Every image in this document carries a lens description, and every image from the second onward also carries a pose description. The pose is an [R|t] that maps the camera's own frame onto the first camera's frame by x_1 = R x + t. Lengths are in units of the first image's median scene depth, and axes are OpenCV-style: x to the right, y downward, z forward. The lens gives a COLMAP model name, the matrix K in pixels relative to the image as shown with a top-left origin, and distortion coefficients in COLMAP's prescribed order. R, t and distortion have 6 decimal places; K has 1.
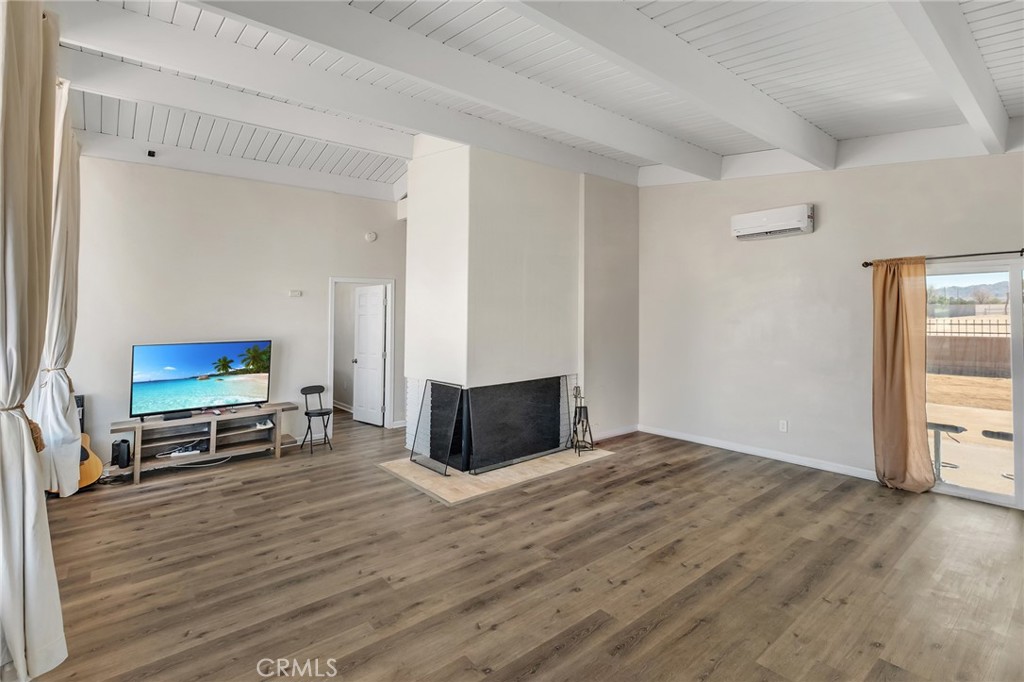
lens RADIAL K [[490.4, 0, 533.6], [0, 490.4, 298.9], [0, 0, 1]] dist [-0.002349, -0.000869]
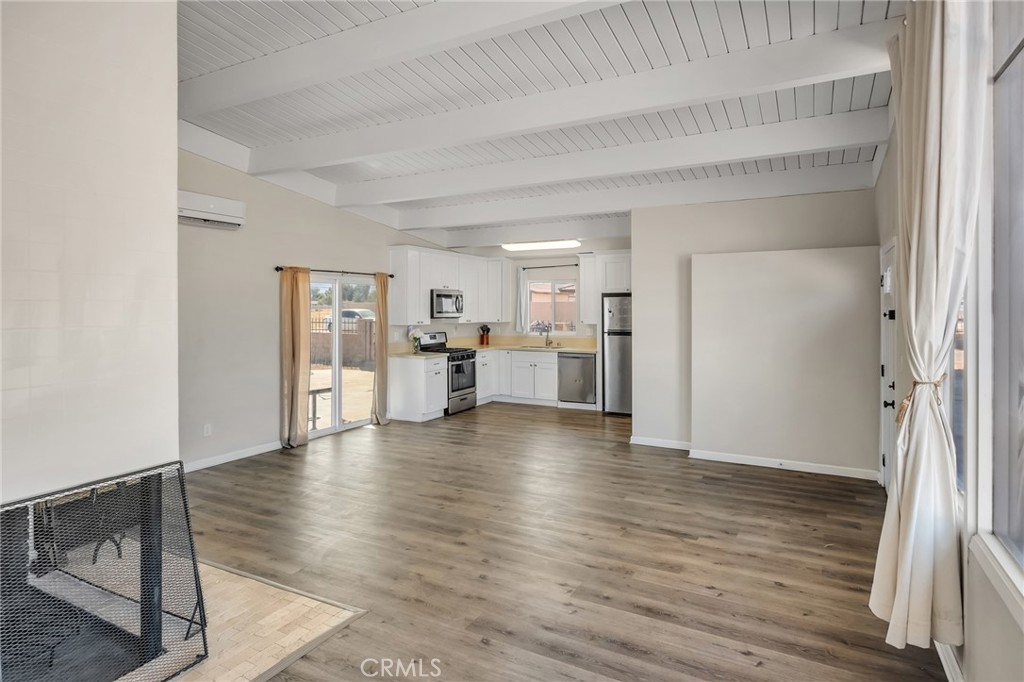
lens RADIAL K [[563.8, 0, 514.5], [0, 563.8, 309.4], [0, 0, 1]] dist [-0.000494, -0.001545]
pose [[-0.363705, 0.009303, 0.931468, -0.708316], [-0.019309, 0.999660, -0.017523, 0.035791], [-0.931314, -0.024359, -0.363402, 0.847694]]
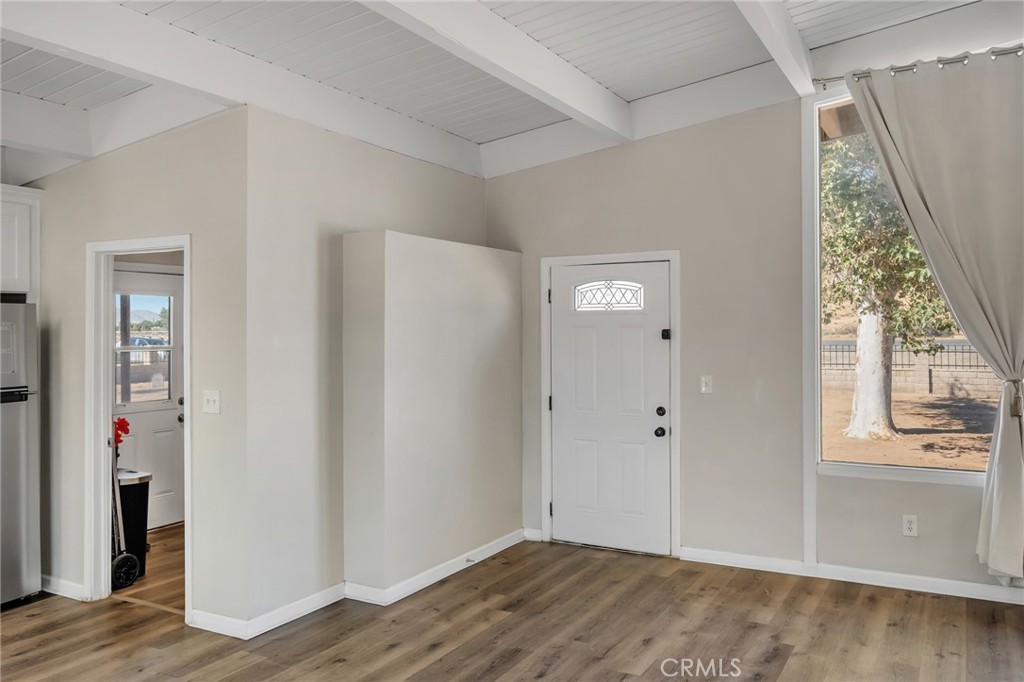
lens RADIAL K [[803.8, 0, 521.0], [0, 803.8, 330.7], [0, 0, 1]] dist [0.001681, 0.003948]
pose [[-0.934375, 0.017954, -0.355840, 0.393574], [0.028751, 0.999272, -0.025077, 0.034413], [0.355130, -0.033662, -0.934211, 0.978178]]
